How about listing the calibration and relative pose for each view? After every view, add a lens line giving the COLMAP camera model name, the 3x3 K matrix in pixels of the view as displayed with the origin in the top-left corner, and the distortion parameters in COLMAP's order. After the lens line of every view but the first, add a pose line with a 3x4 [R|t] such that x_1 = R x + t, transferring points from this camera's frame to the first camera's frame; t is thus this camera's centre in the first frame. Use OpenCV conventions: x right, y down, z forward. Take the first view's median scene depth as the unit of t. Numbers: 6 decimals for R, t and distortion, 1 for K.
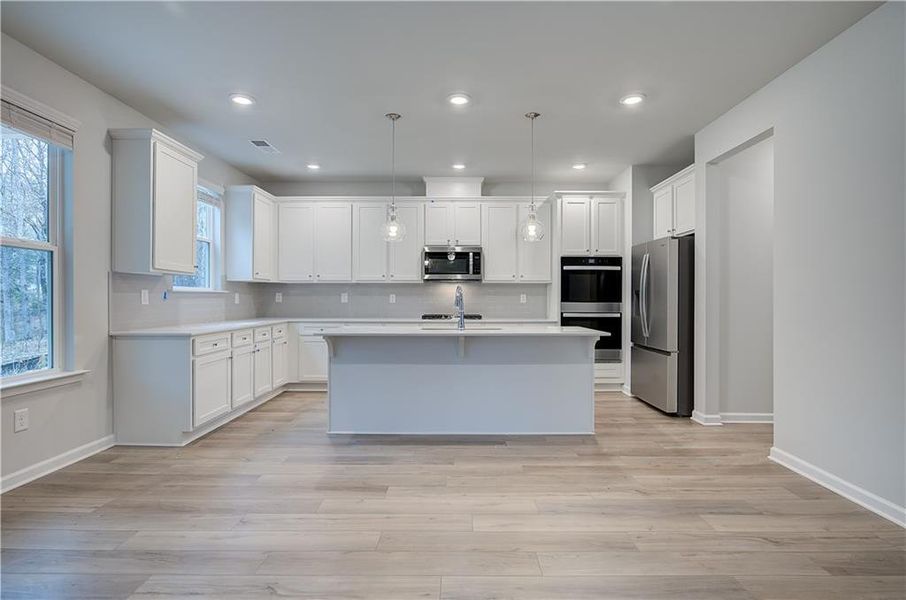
lens RADIAL K [[494.5, 0, 461.0], [0, 494.5, 302.1], [0, 0, 1]] dist [-0.007516, 0.000251]
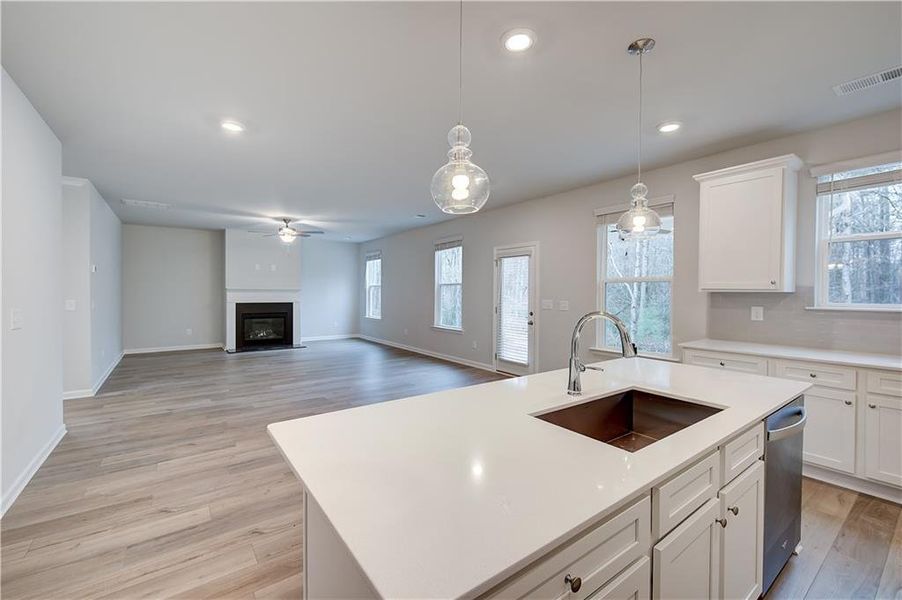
lens RADIAL K [[391.1, 0, 490.3], [0, 391.1, 296.7], [0, 0, 1]] dist [0.000229, 0.000423]
pose [[-0.774858, 0.006290, -0.632104, 0.258018], [-0.011084, 0.999662, 0.023535, -0.045327], [0.632038, 0.025242, -0.774526, 0.972055]]
